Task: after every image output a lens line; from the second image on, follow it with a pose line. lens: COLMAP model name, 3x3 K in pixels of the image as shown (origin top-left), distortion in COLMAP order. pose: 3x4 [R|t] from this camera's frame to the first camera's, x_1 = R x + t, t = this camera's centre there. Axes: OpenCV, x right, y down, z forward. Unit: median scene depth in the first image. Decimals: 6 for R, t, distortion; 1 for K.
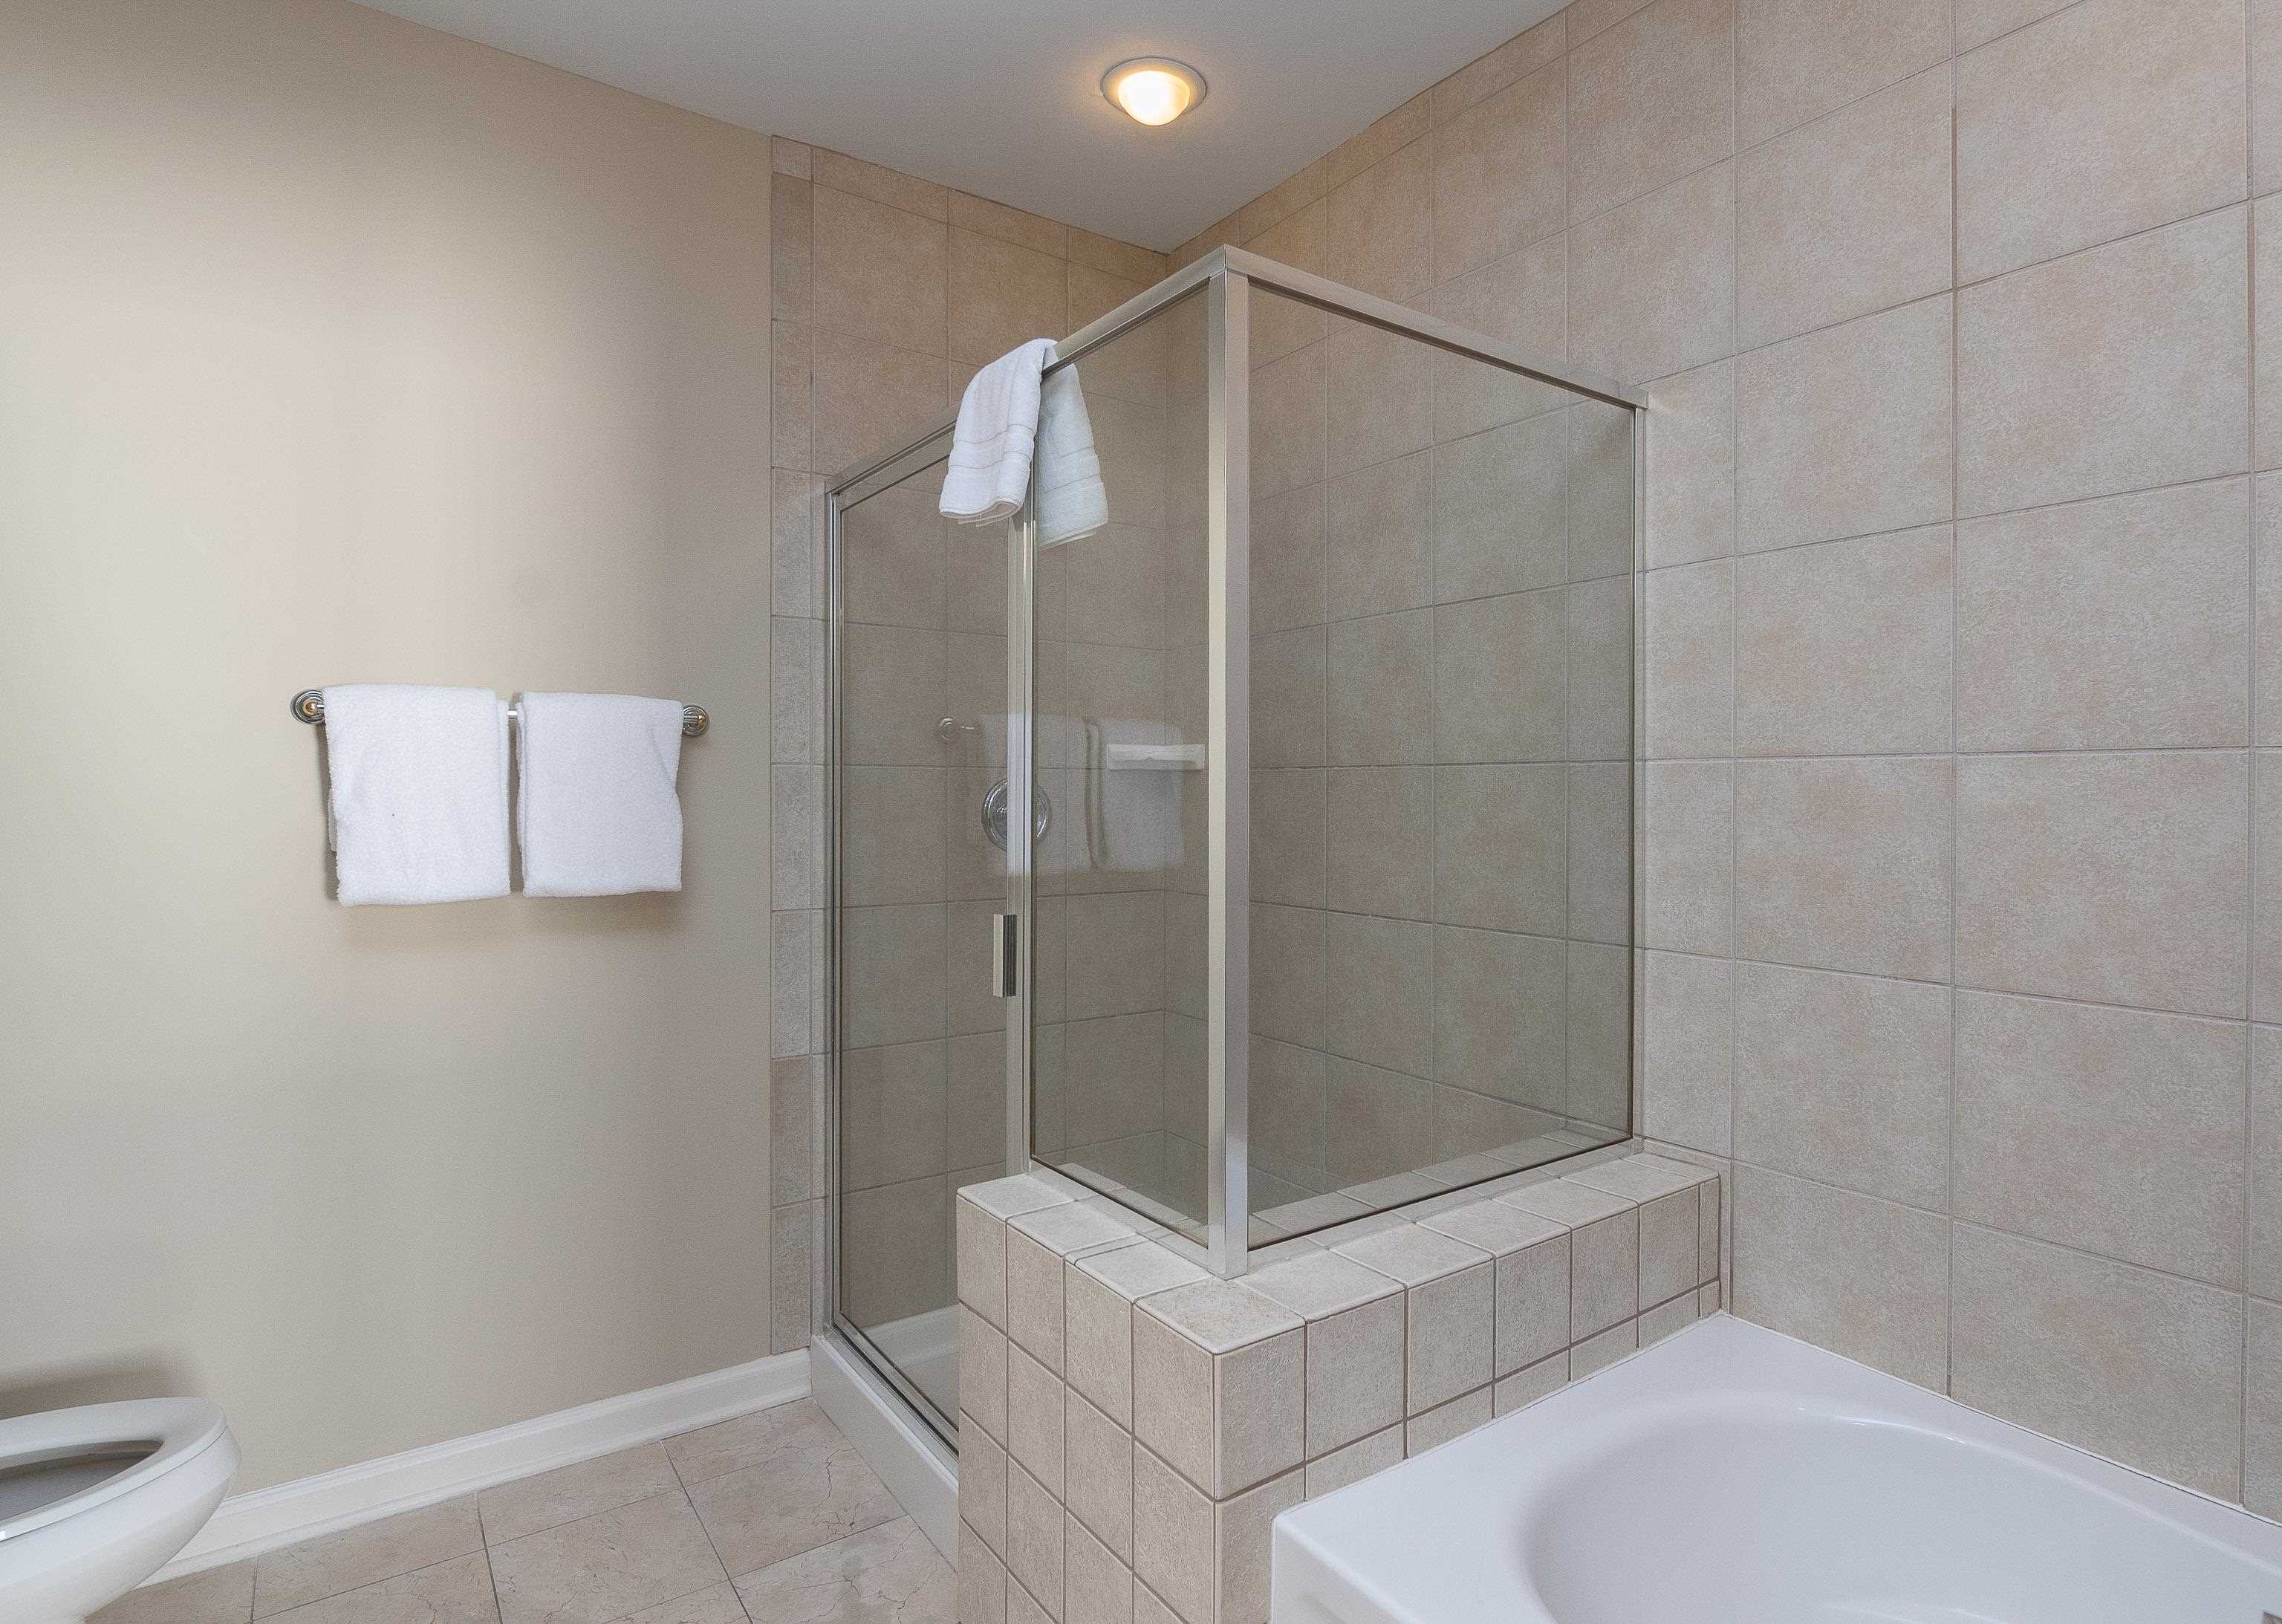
lens RADIAL K [[1156.2, 0, 1134.5], [0, 1156.2, 801.3], [0, 0, 1]] dist [-0.007159, 0.000433]
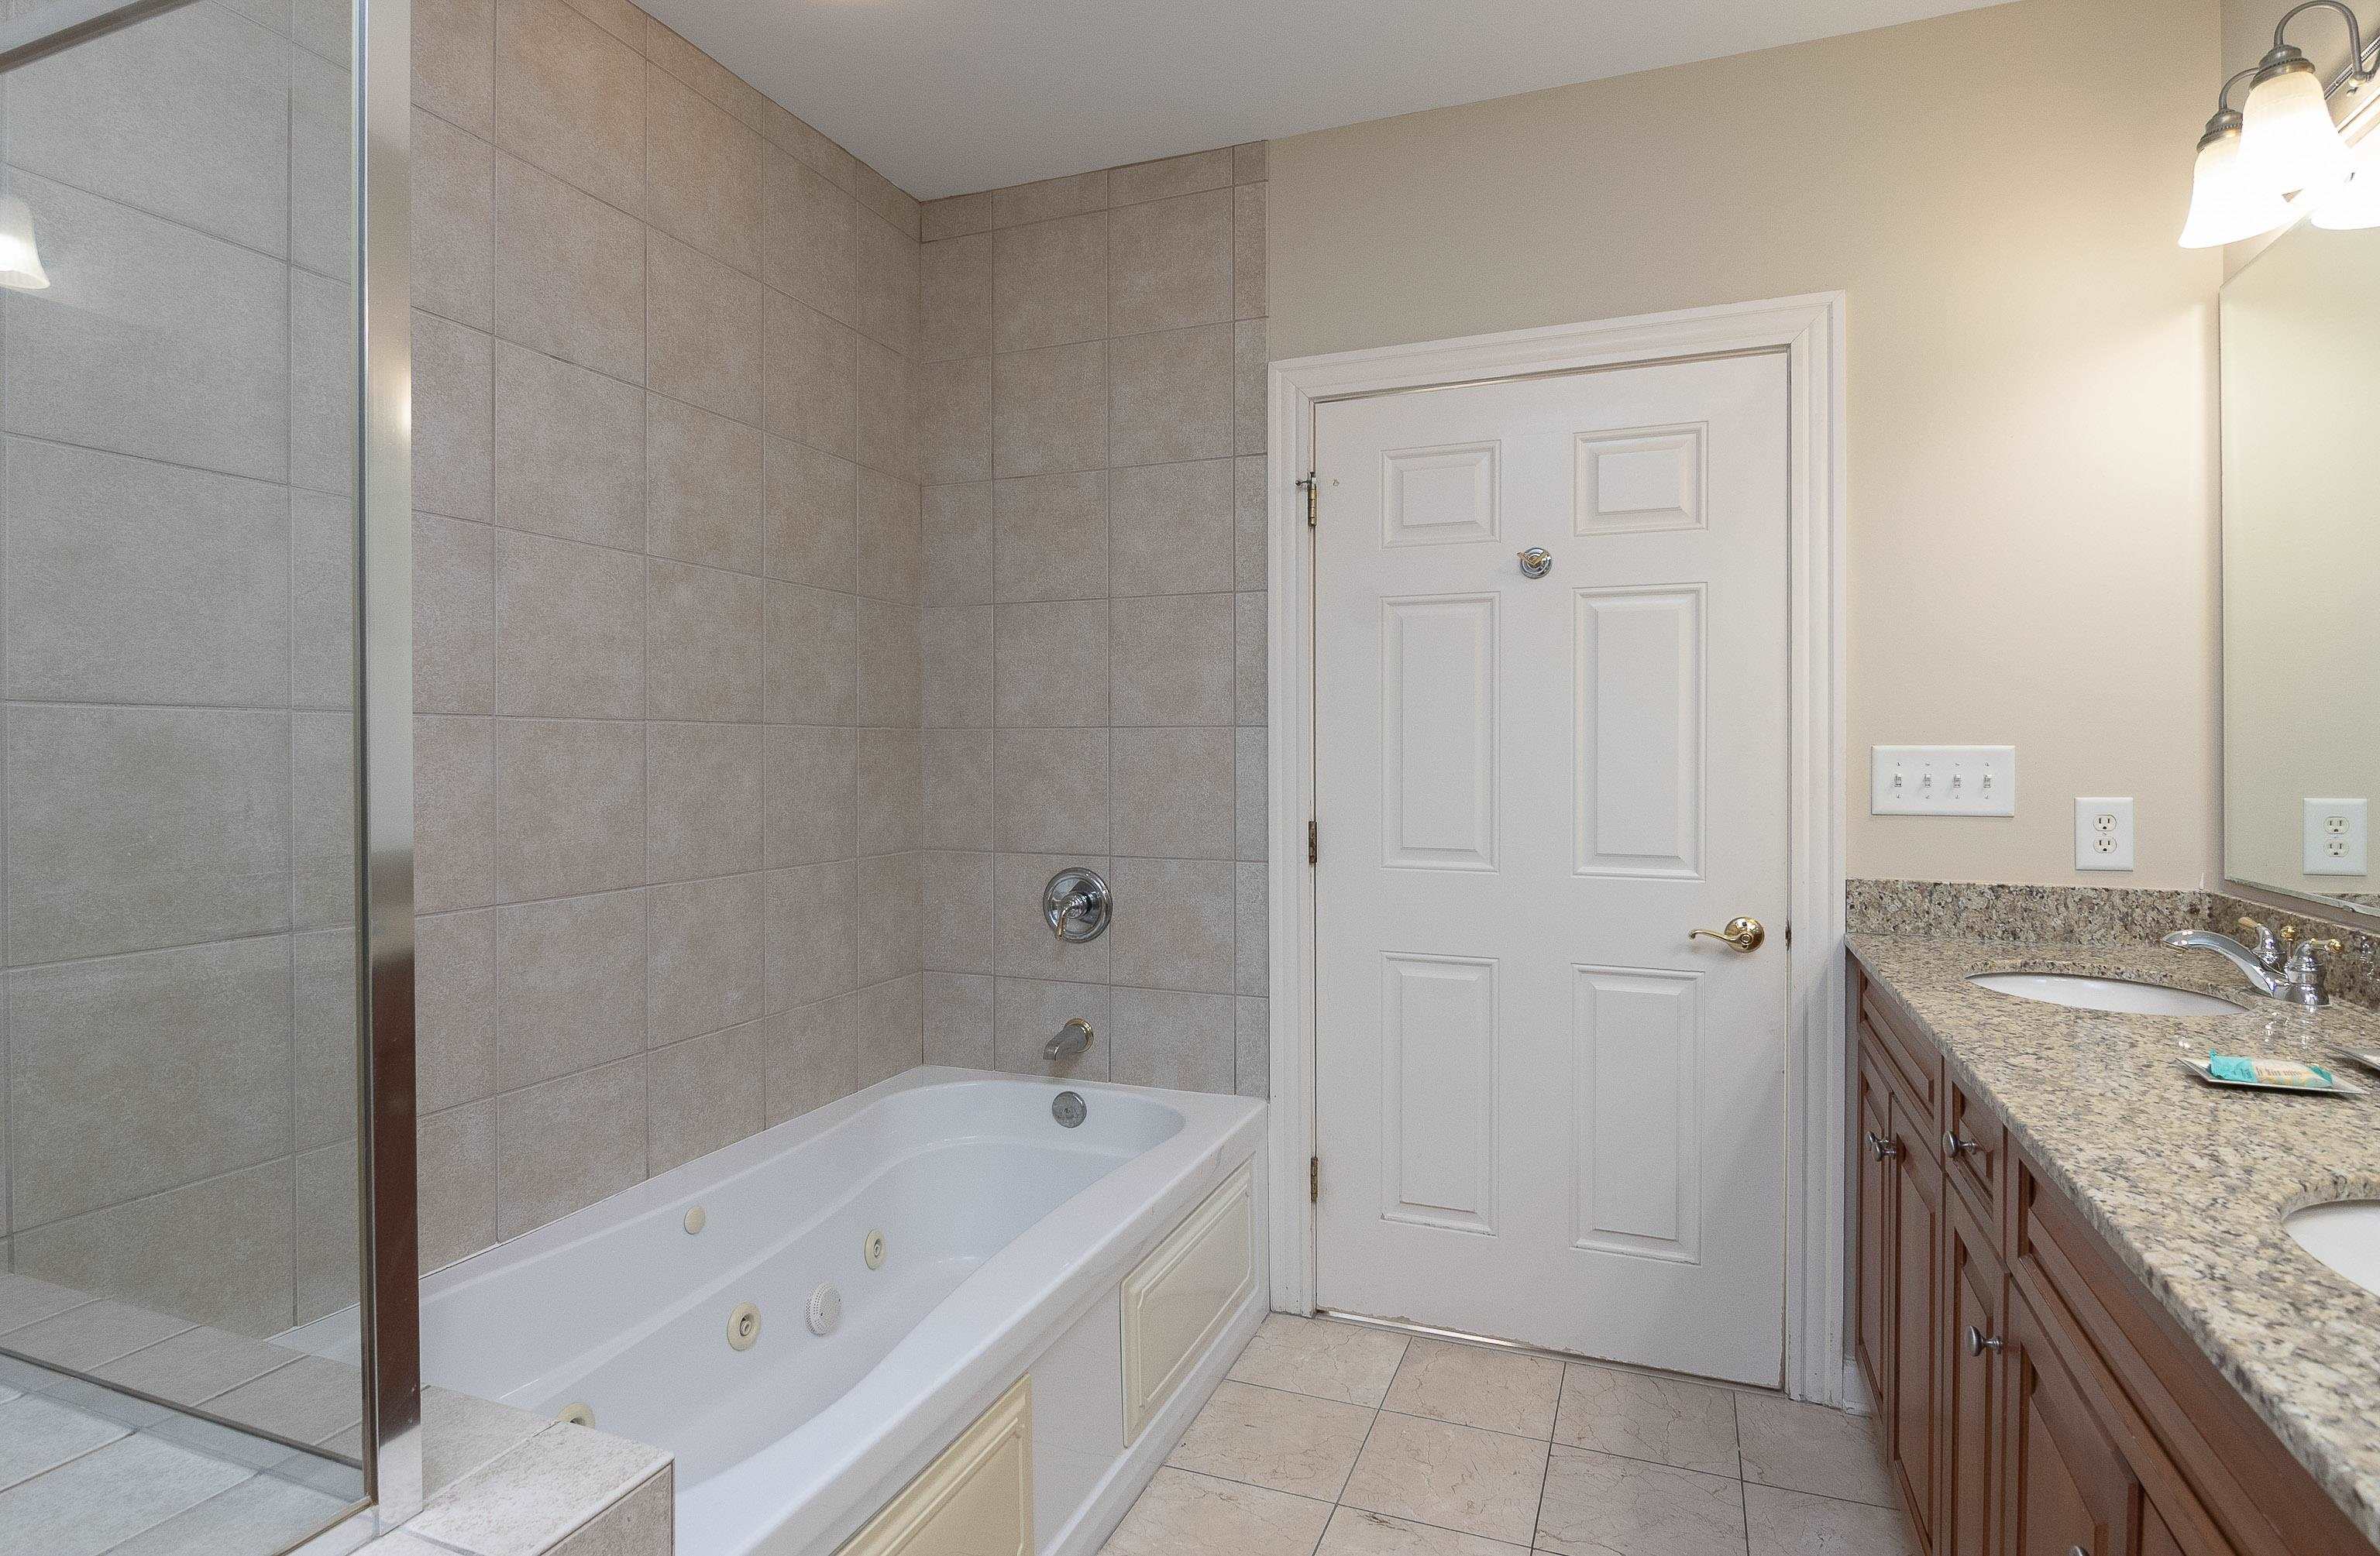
lens RADIAL K [[1208.6, 0, 1183.0], [0, 1208.6, 757.2], [0, 0, 1]] dist [-0.002305, -0.000169]
pose [[-0.541123, -0.009926, 0.840885, -0.219688], [0.002447, 0.999908, 0.013378, -0.003671], [-0.840940, 0.009296, -0.541049, 0.311247]]
